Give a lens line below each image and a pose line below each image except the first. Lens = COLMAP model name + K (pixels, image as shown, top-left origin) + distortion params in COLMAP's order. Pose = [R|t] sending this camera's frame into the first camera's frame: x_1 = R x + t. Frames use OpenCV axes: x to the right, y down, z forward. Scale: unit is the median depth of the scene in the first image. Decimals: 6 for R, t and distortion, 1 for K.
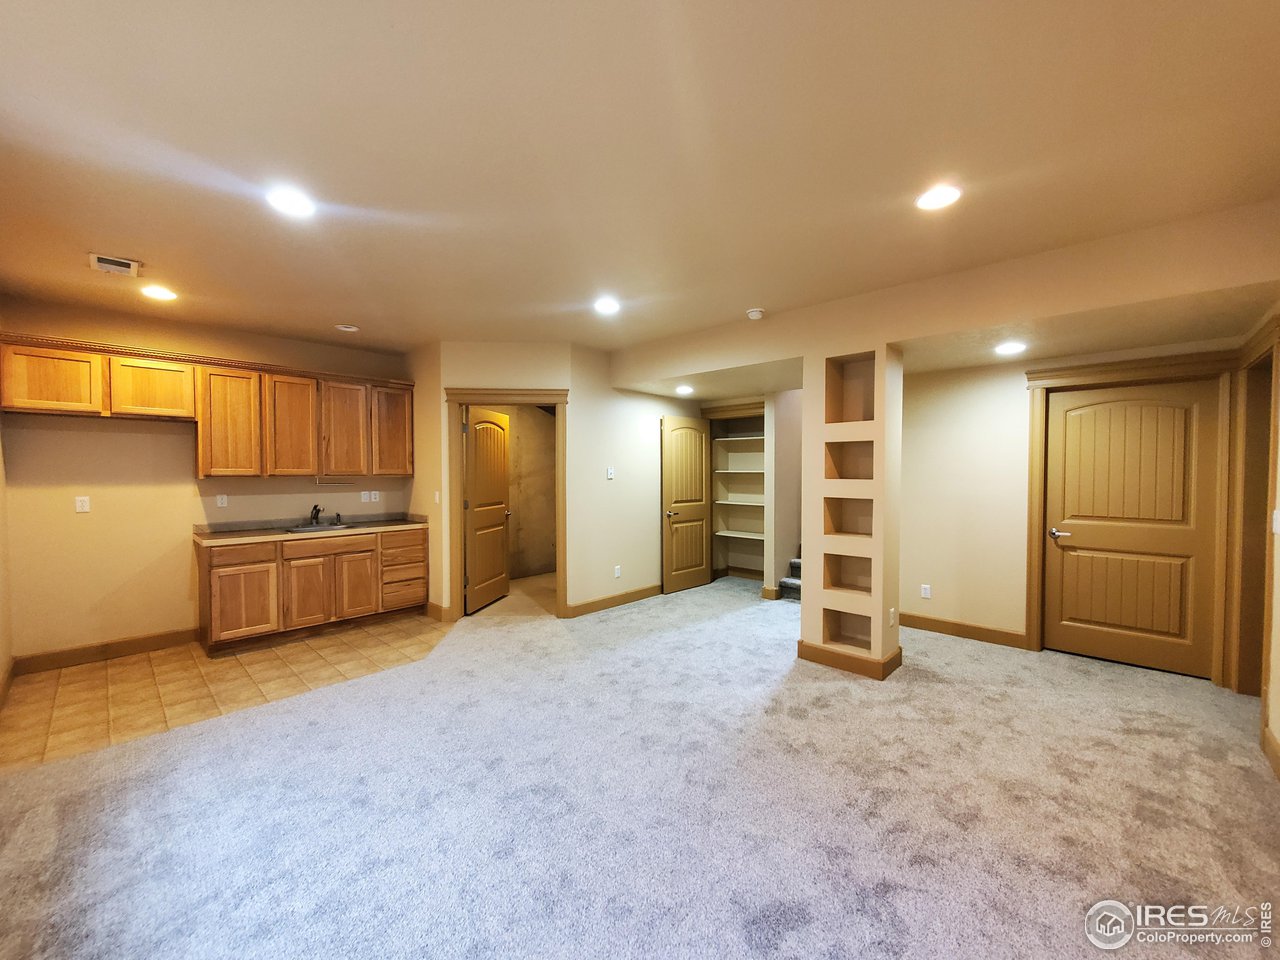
lens RADIAL K [[506.6, 0, 640.8], [0, 506.6, 481.7], [0, 0, 1]] dist [0.000543, -0.000202]
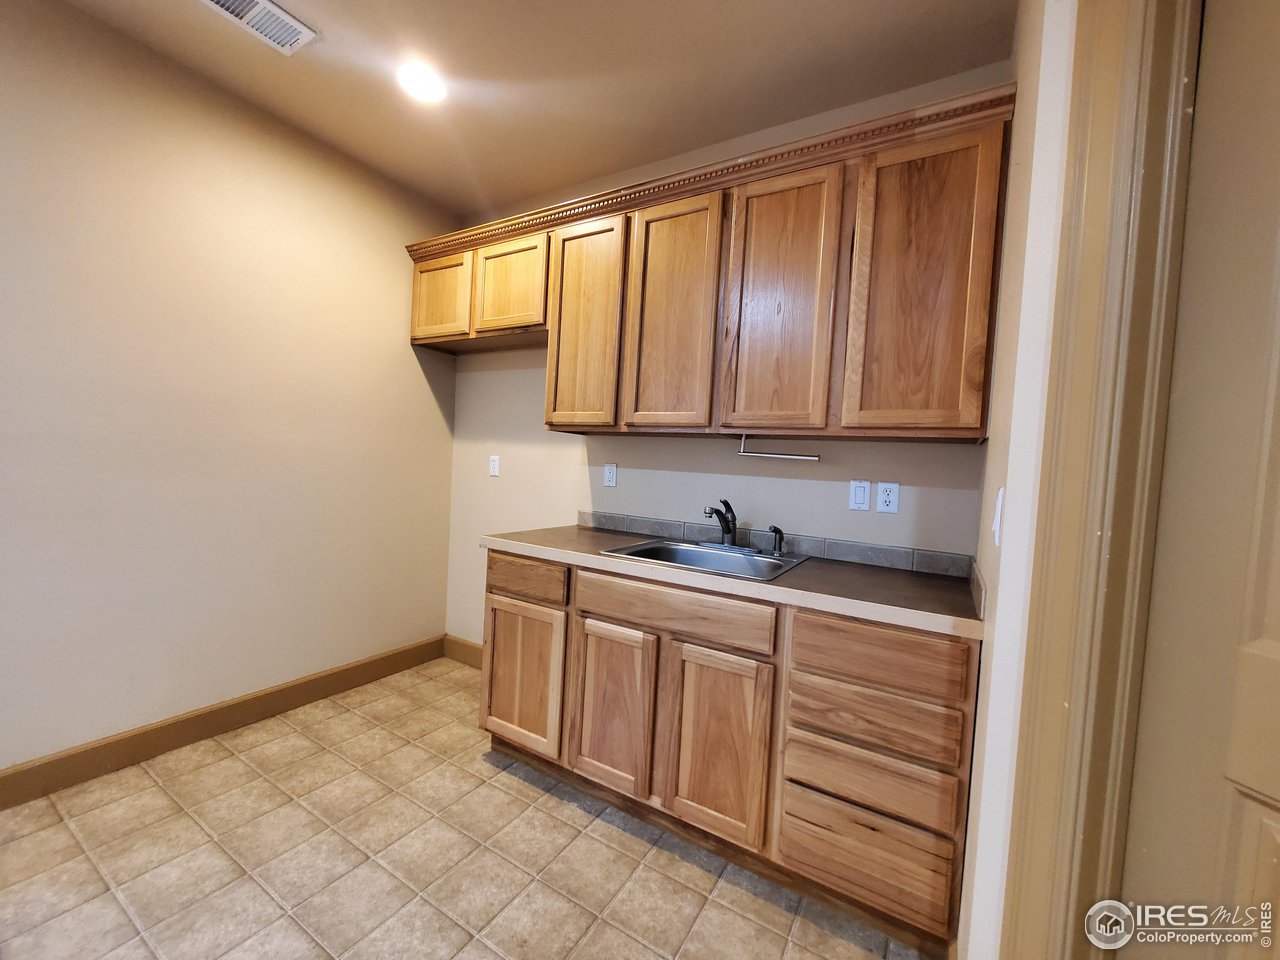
lens RADIAL K [[506.6, 0, 640.8], [0, 506.6, 481.7], [0, 0, 1]] dist [0.000543, -0.000202]
pose [[0.211703, 0.046799, -0.976213, -0.270122], [-0.078311, 0.996453, 0.030786, 0.025677], [0.974192, 0.069931, 0.214617, 0.946485]]
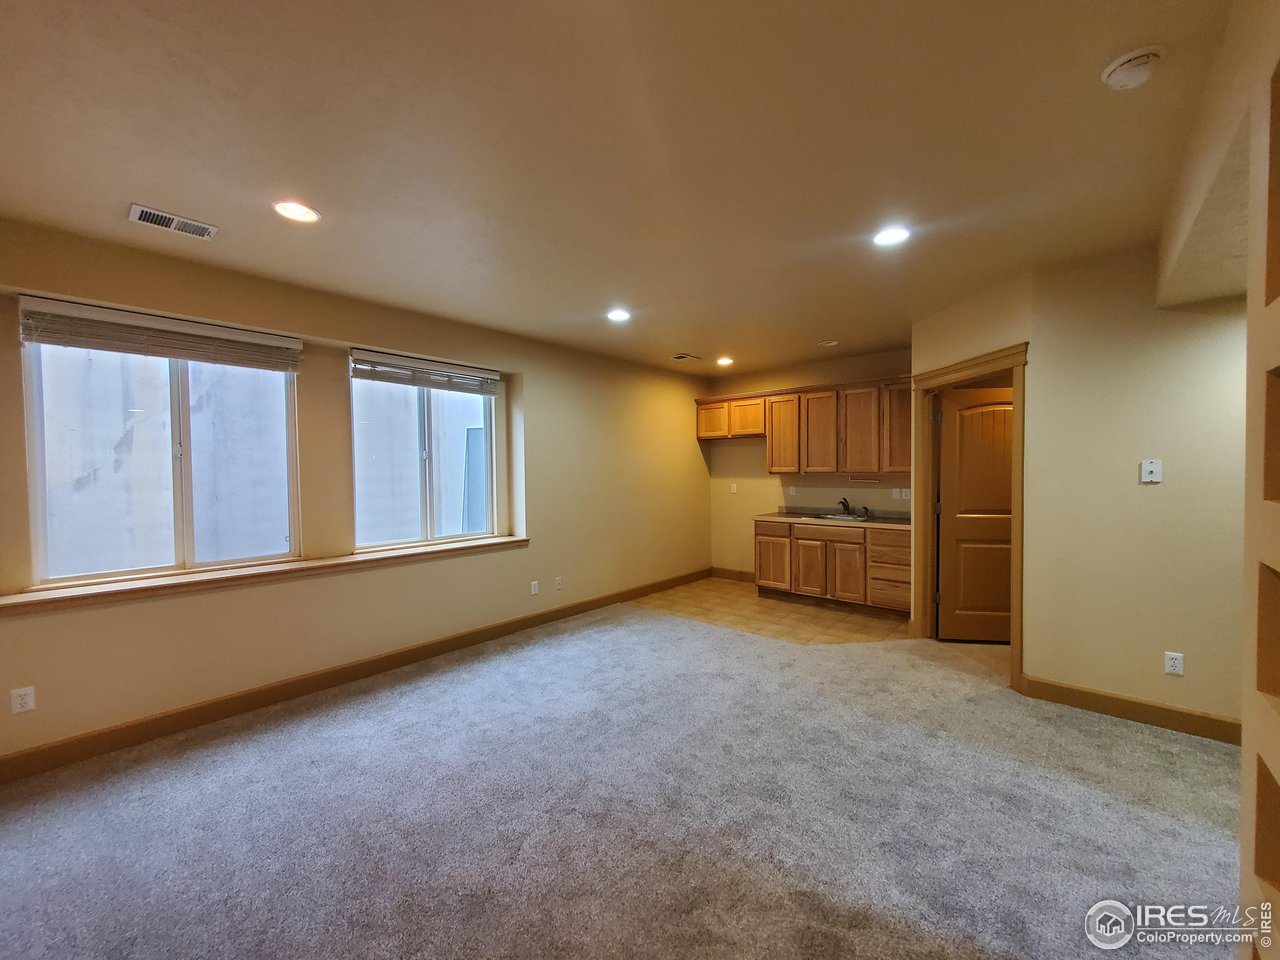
lens RADIAL K [[506.6, 0, 640.8], [0, 506.6, 481.7], [0, 0, 1]] dist [0.000543, -0.000202]
pose [[0.028628, 0.025175, -0.999273, 0.568976], [-0.012310, 0.999616, 0.024831, -0.016142], [0.999514, 0.011590, 0.028927, 0.565103]]
